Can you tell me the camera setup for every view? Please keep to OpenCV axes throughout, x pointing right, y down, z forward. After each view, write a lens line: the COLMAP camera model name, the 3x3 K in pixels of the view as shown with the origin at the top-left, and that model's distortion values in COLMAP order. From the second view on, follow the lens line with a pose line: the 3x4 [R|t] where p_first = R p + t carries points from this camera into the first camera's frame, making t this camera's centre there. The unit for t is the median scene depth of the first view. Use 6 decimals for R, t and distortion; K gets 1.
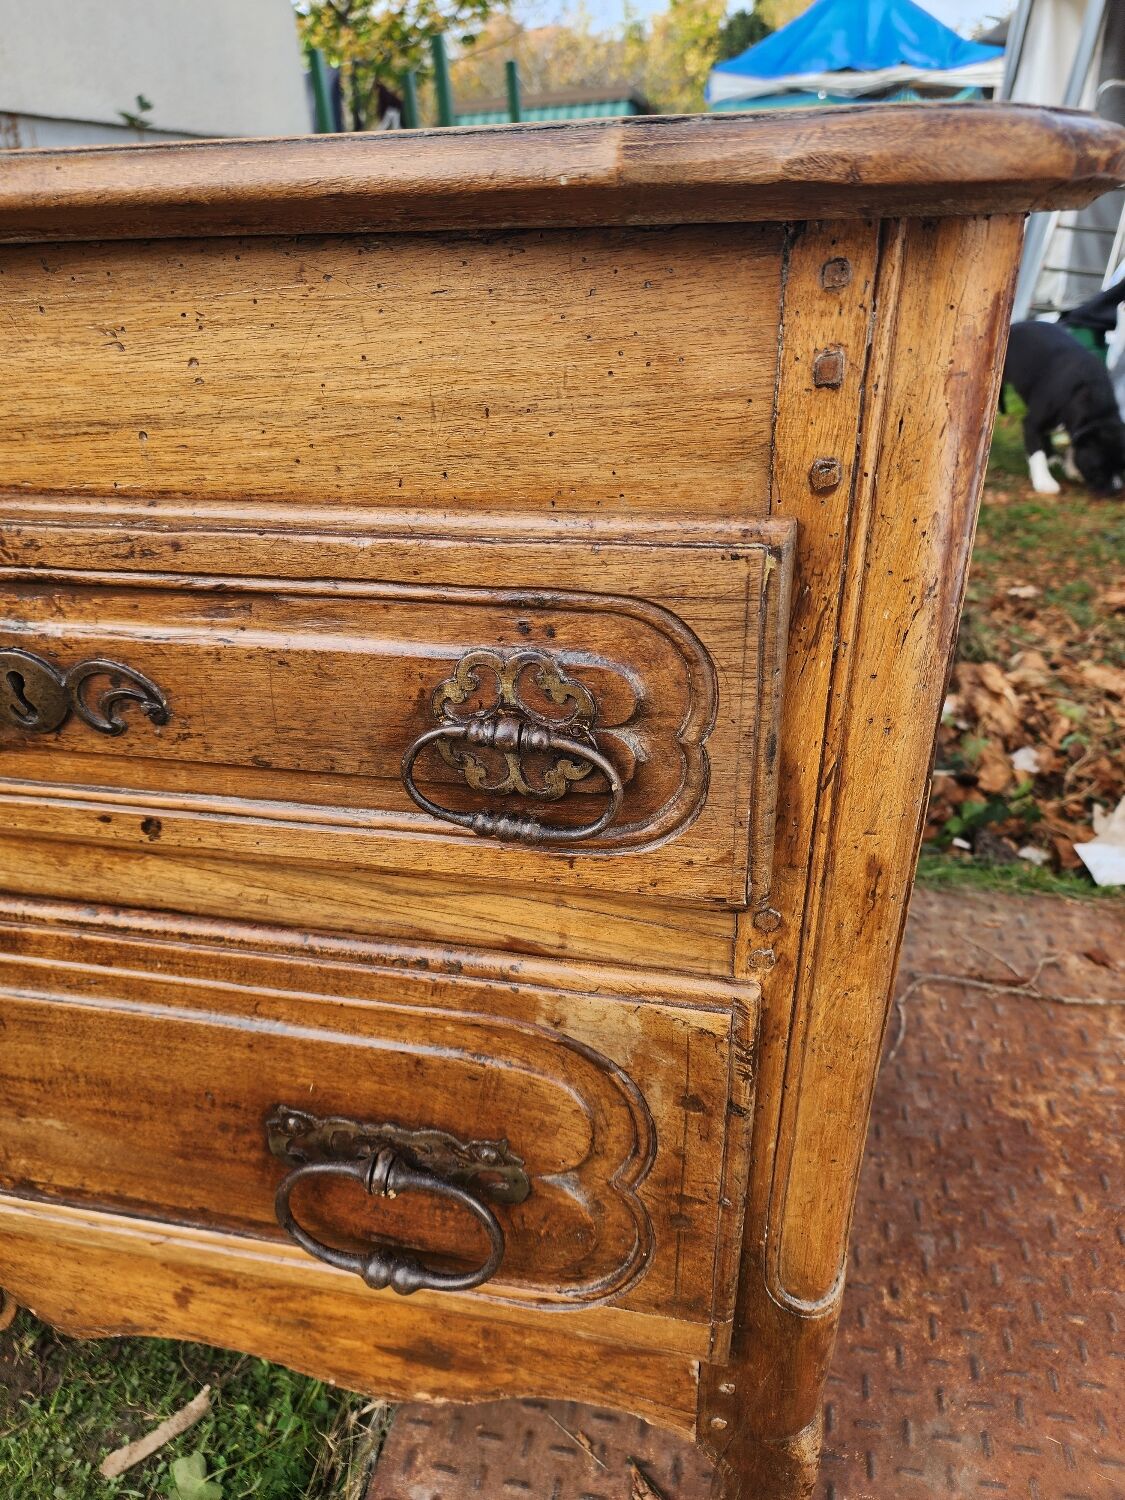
lens RADIAL K [[1023.1, 0, 564.8], [0, 1023.1, 756.7], [0, 0, 1]] dist [0.071112, -0.068881]
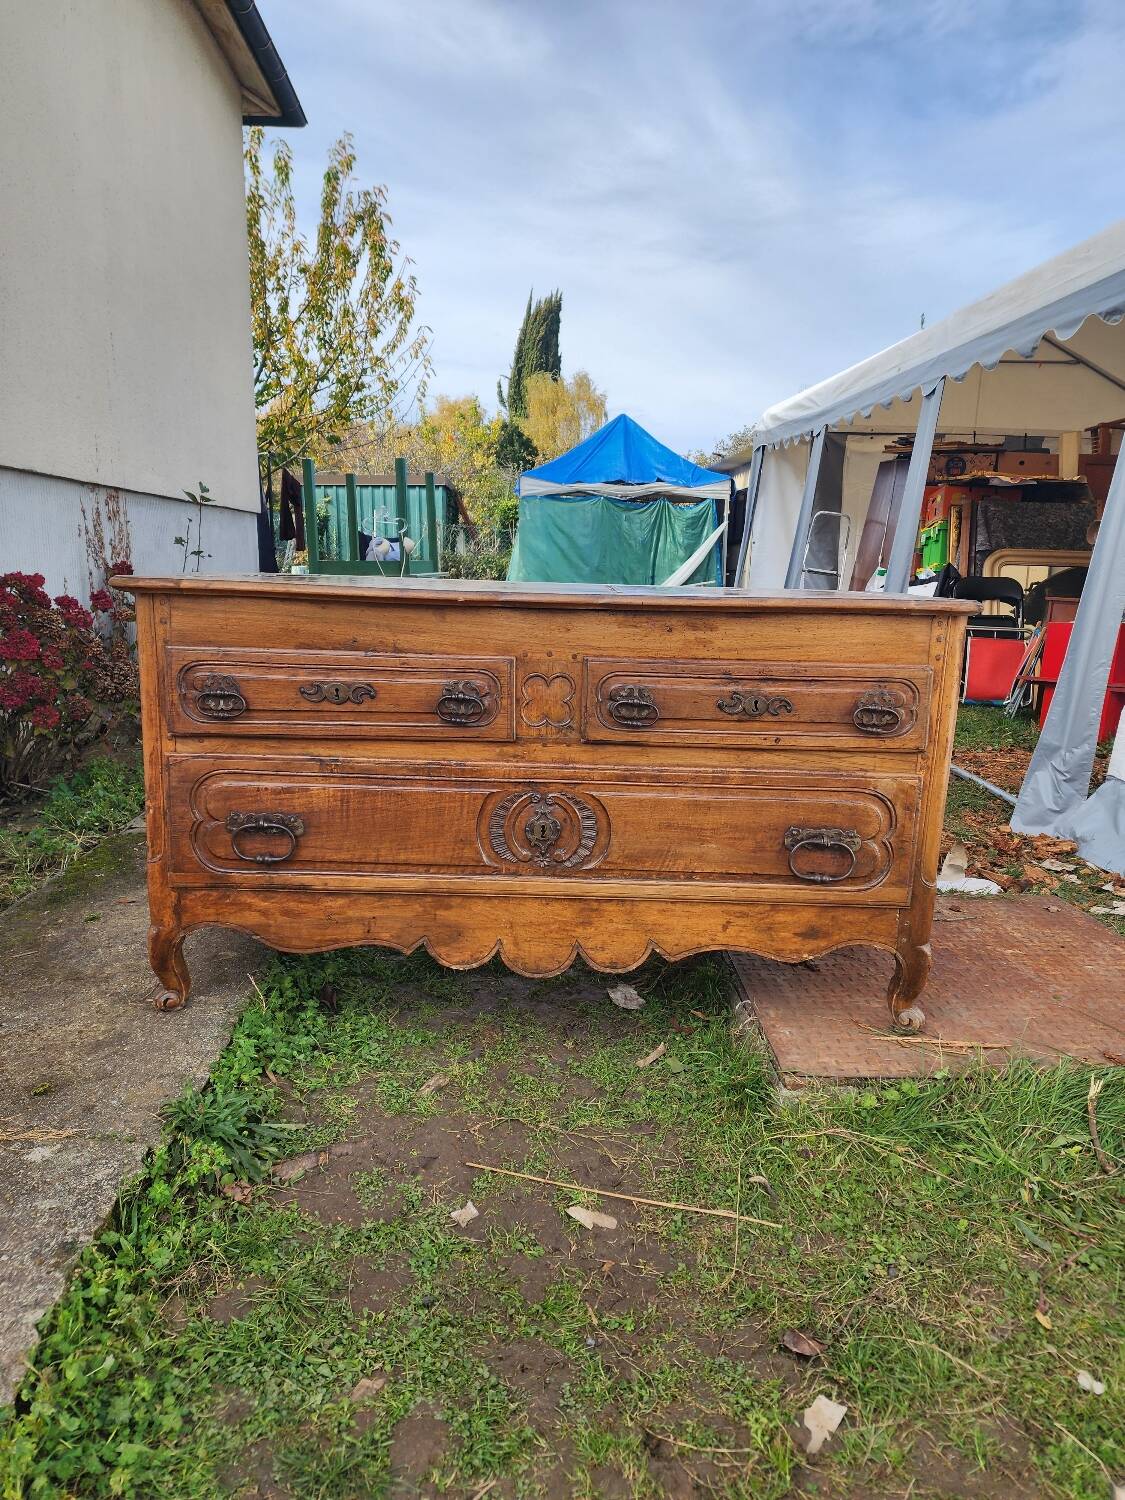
lens RADIAL K [[1015.4, 0, 554.4], [0, 1015.4, 743.9], [0, 0, 1]] dist [0.073248, -0.061044]
pose [[0.975727, 0.016819, 0.218345, -2.194410], [0.049905, 0.953735, -0.296477, 1.263472], [-0.213229, 0.300177, 0.929746, -2.623362]]
